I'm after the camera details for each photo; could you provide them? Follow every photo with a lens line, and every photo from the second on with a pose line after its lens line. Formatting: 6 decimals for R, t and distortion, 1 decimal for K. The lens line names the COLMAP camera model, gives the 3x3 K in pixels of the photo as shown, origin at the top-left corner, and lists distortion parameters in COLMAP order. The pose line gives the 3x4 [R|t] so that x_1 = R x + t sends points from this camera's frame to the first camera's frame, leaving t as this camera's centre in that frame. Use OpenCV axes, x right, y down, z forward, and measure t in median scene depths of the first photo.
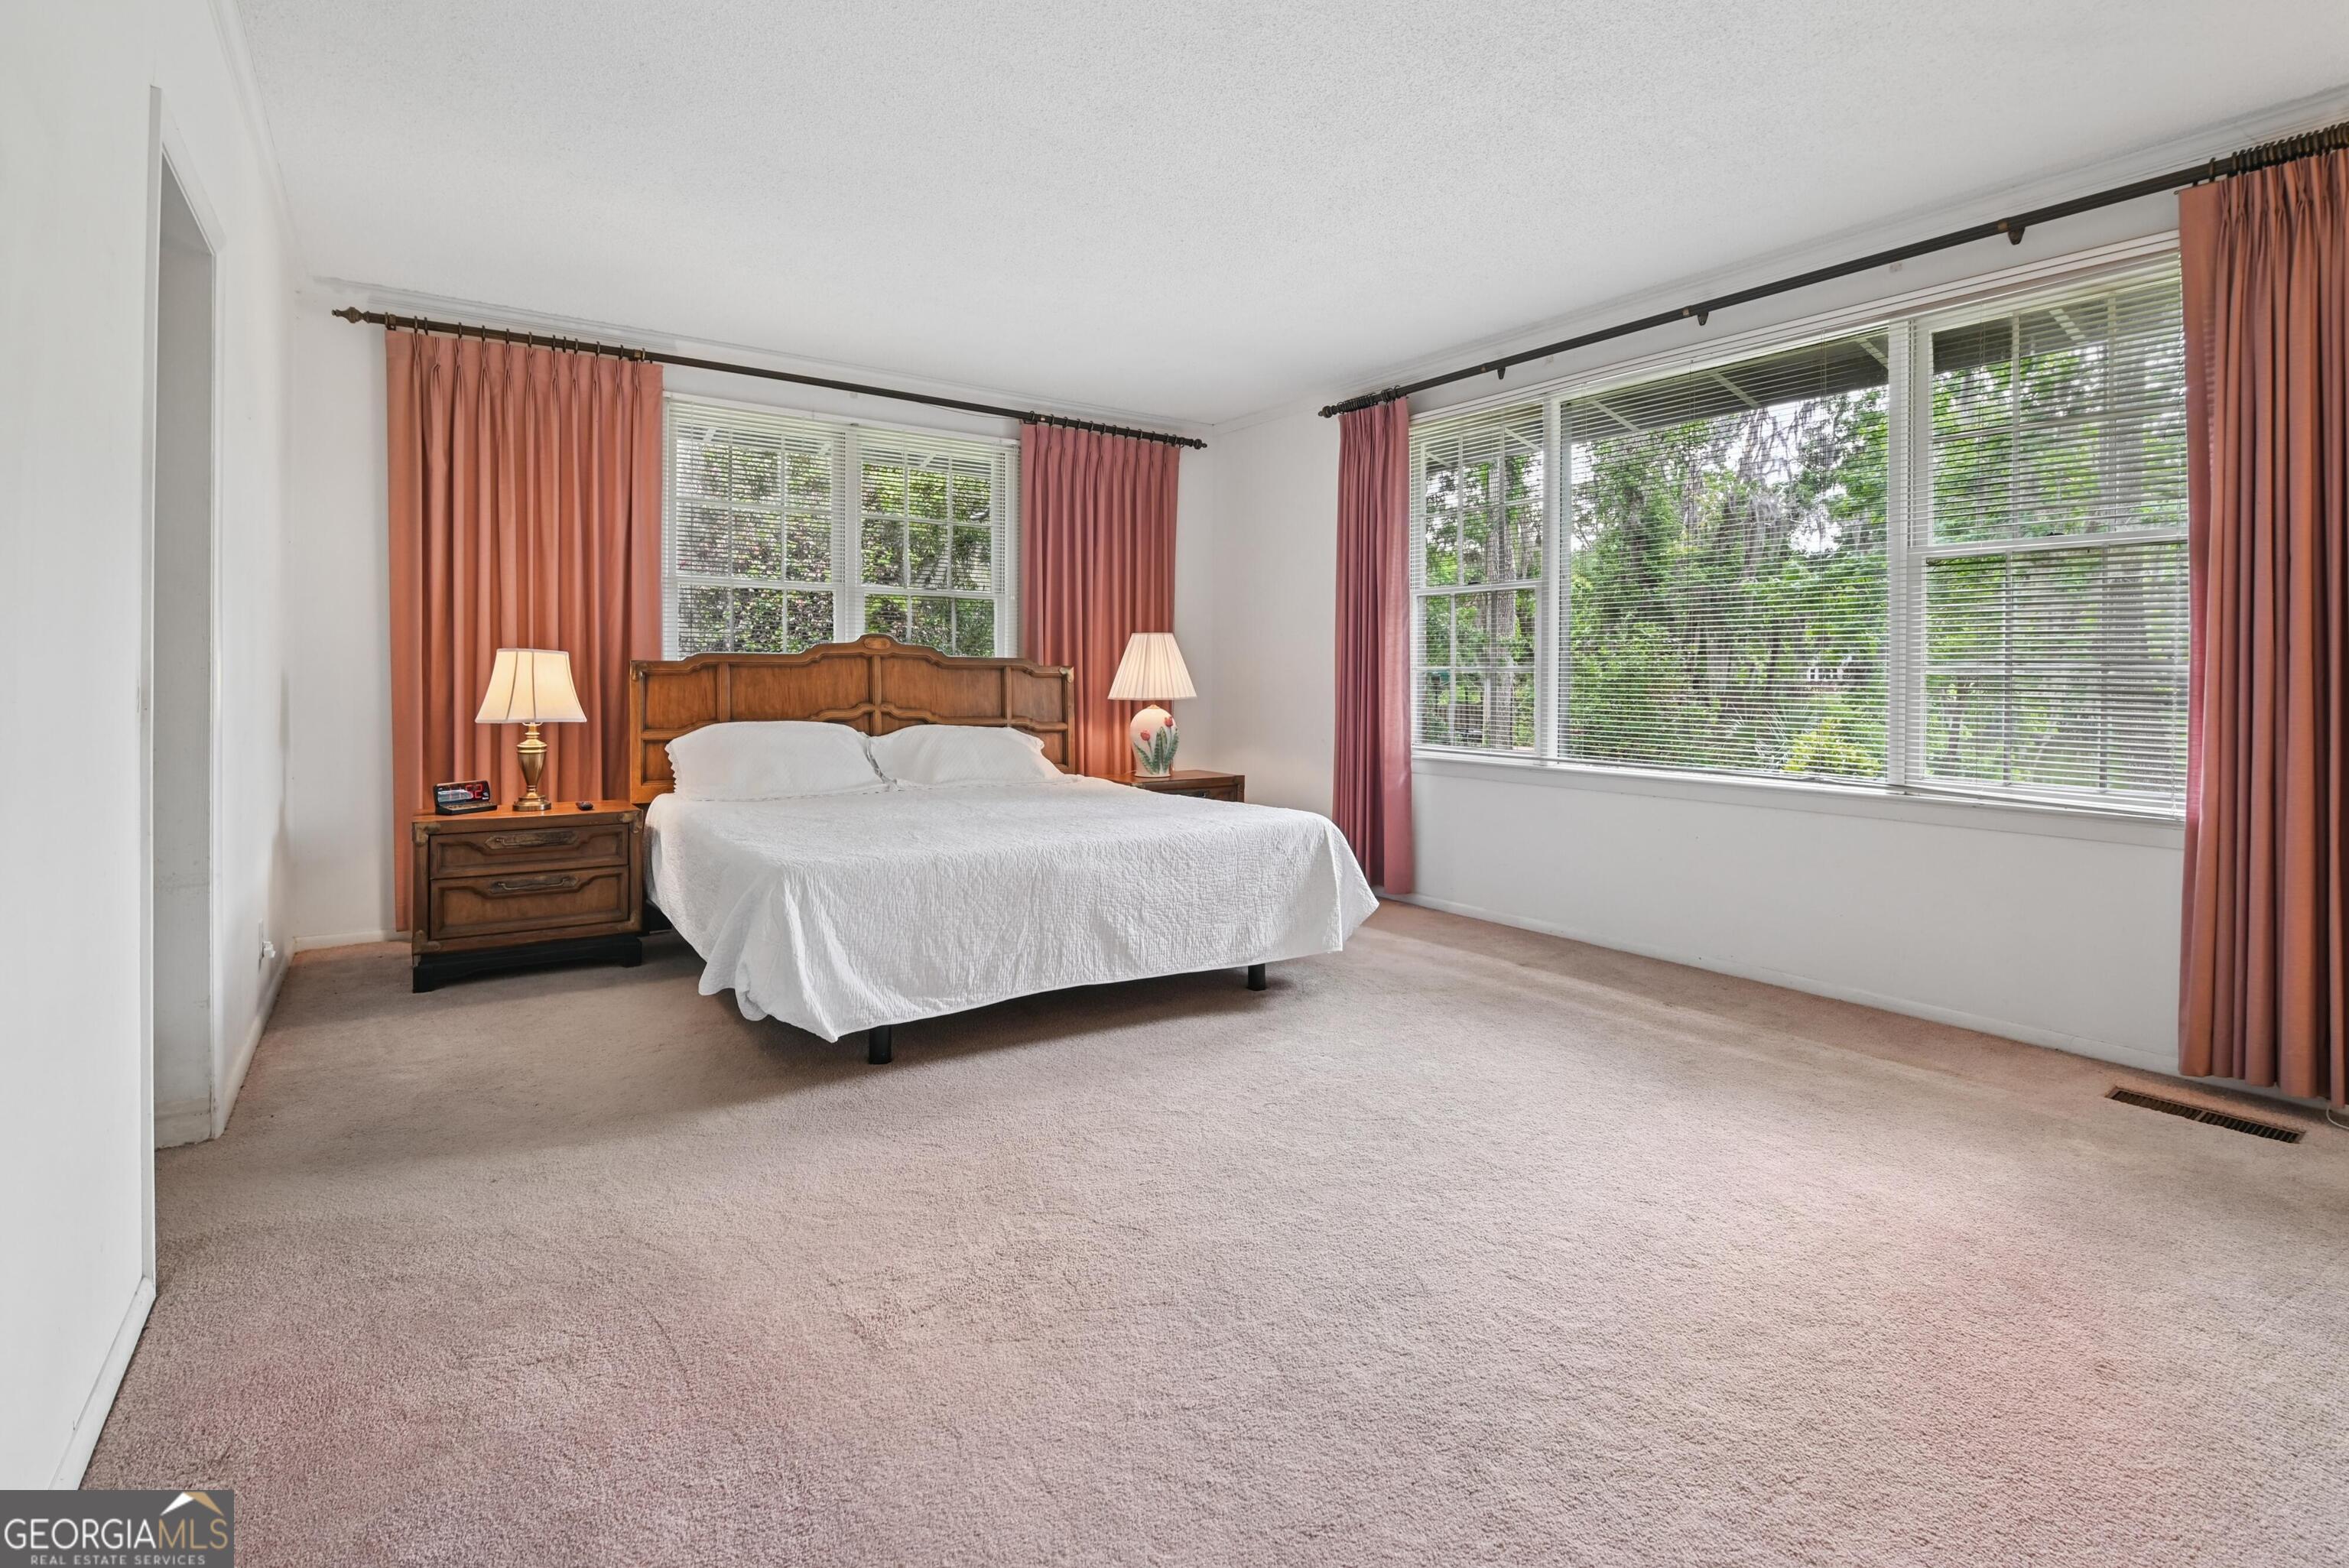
lens RADIAL K [[1121.4, 0, 1180.4], [0, 1121.4, 690.7], [0, 0, 1]] dist [-0.022886, 0.000021]
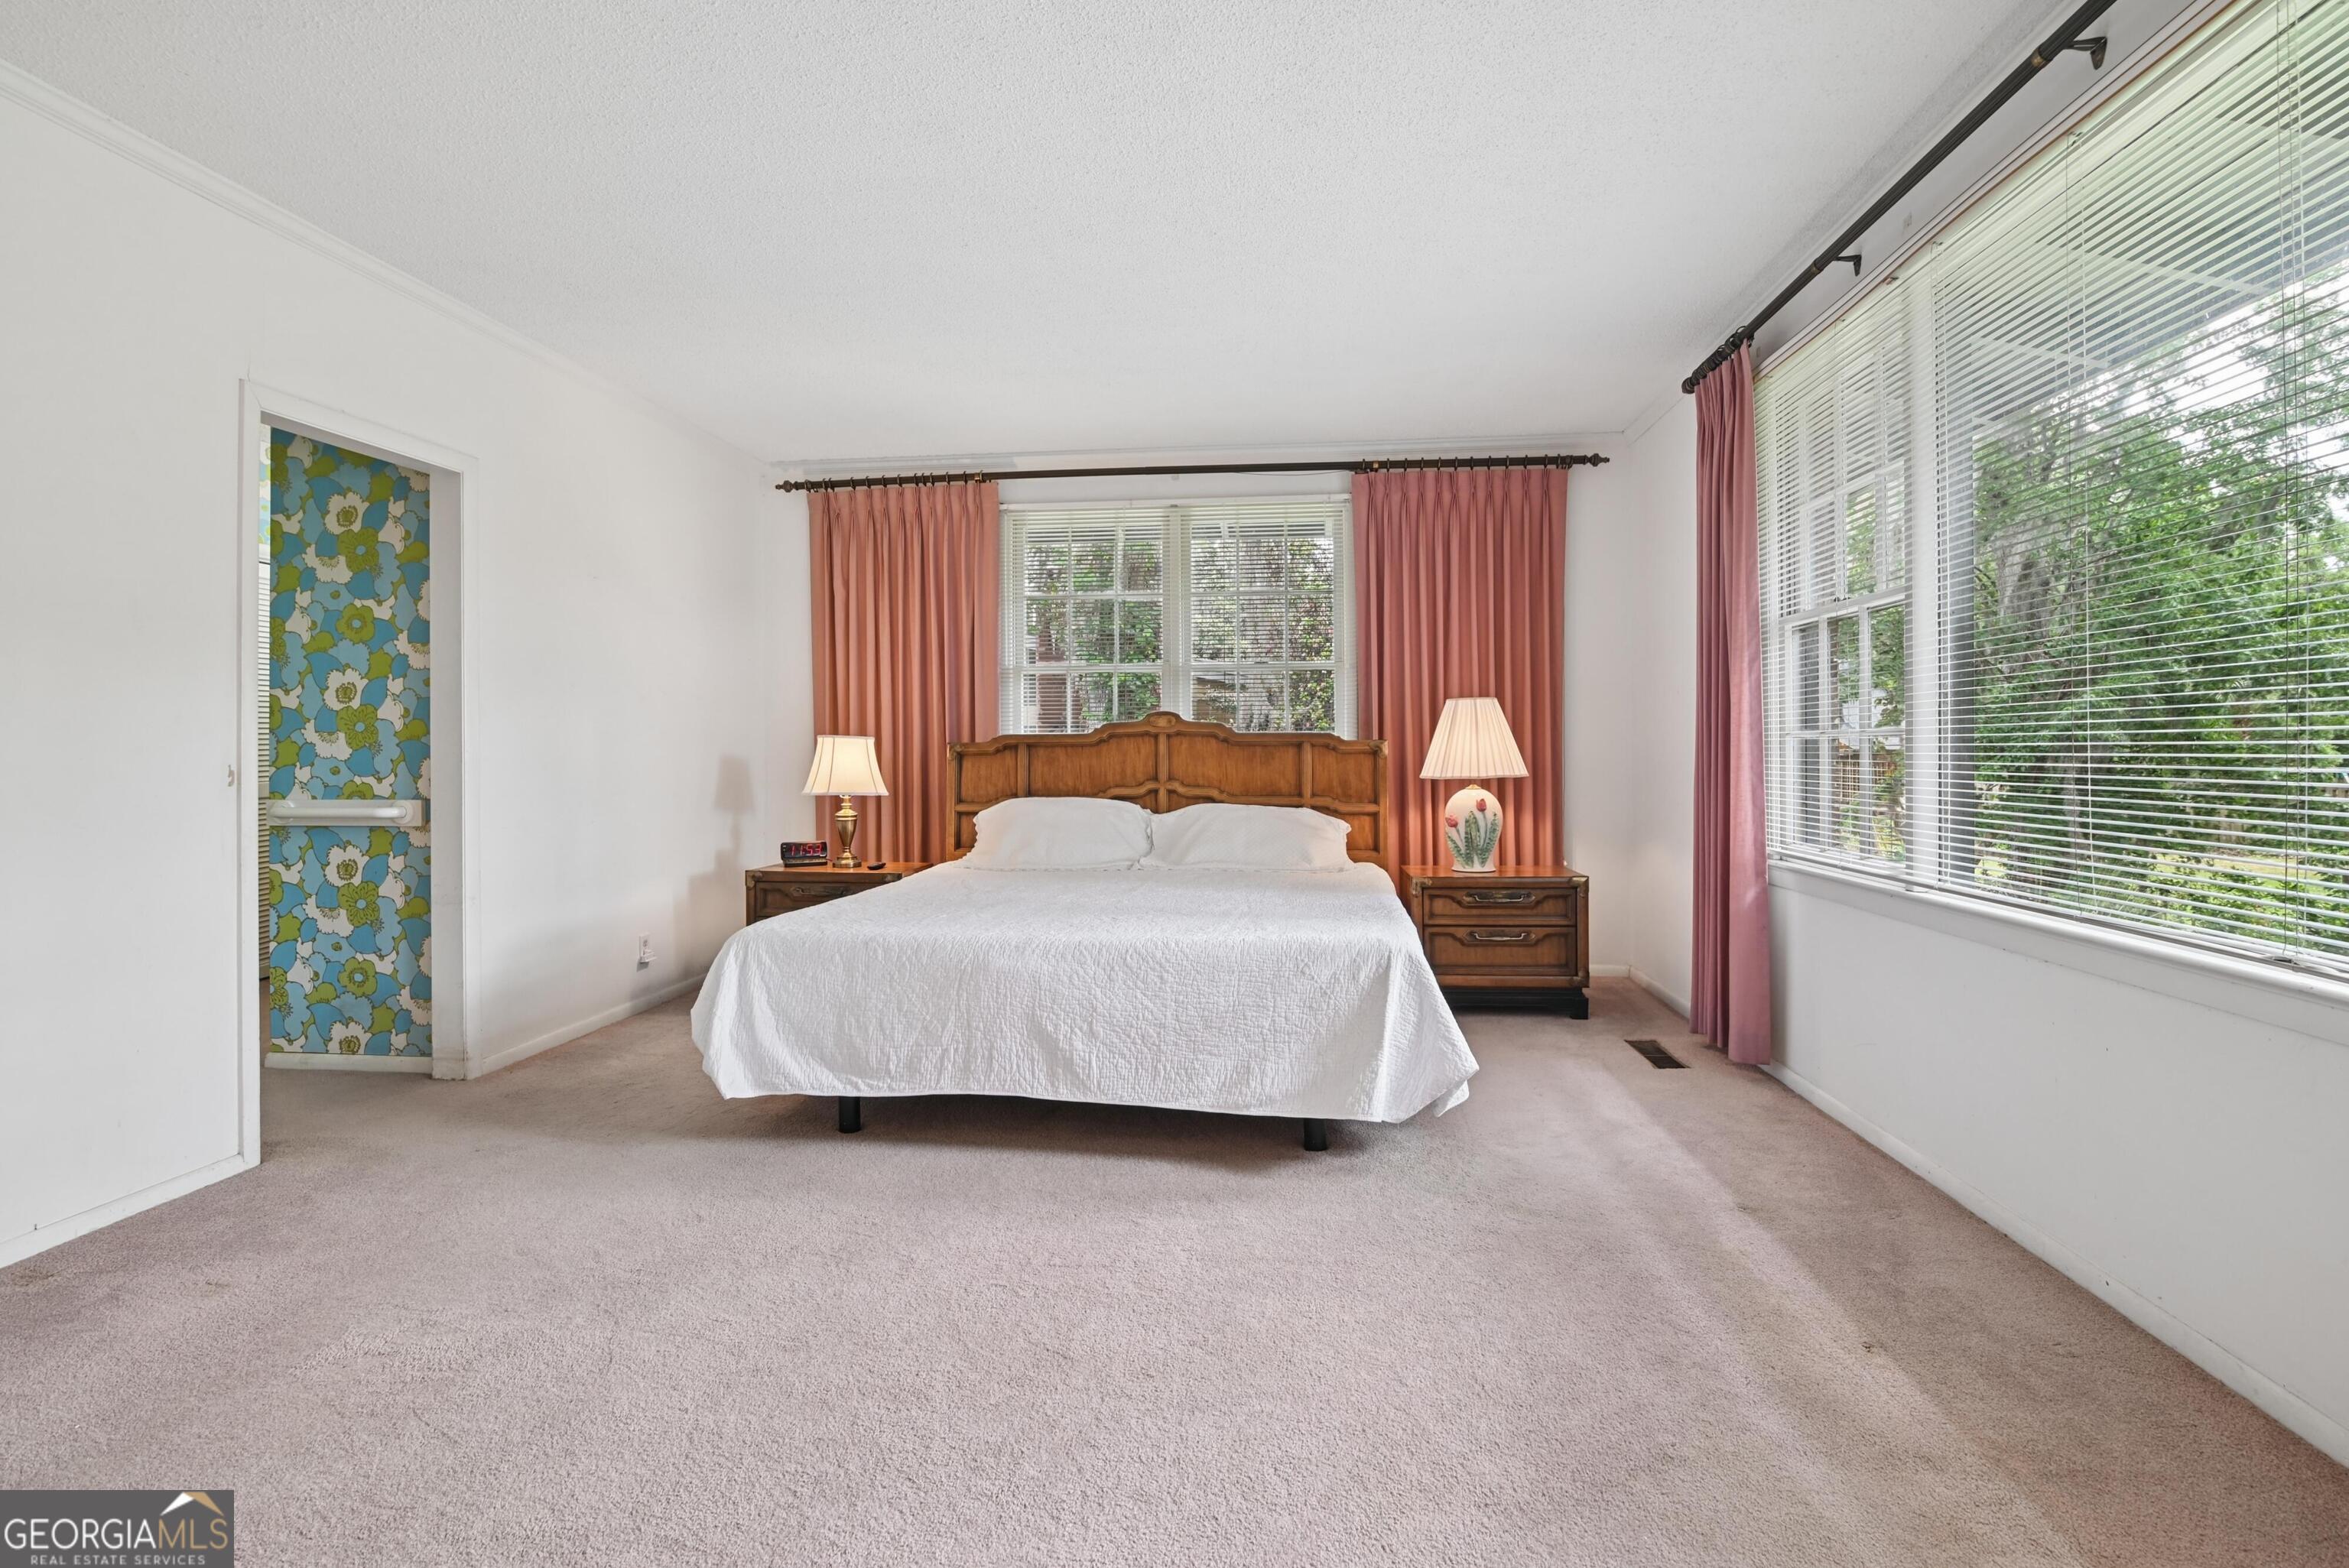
lens RADIAL K [[1091.7, 0, 1171.8], [0, 1091.7, 754.8], [0, 0, 1]] dist [-0.021597, 0.001565]
pose [[0.747903, -0.009509, -0.663740, 0.400430], [0.002787, 0.999934, -0.011186, -0.001332], [0.663802, 0.006516, 0.747880, 0.287112]]
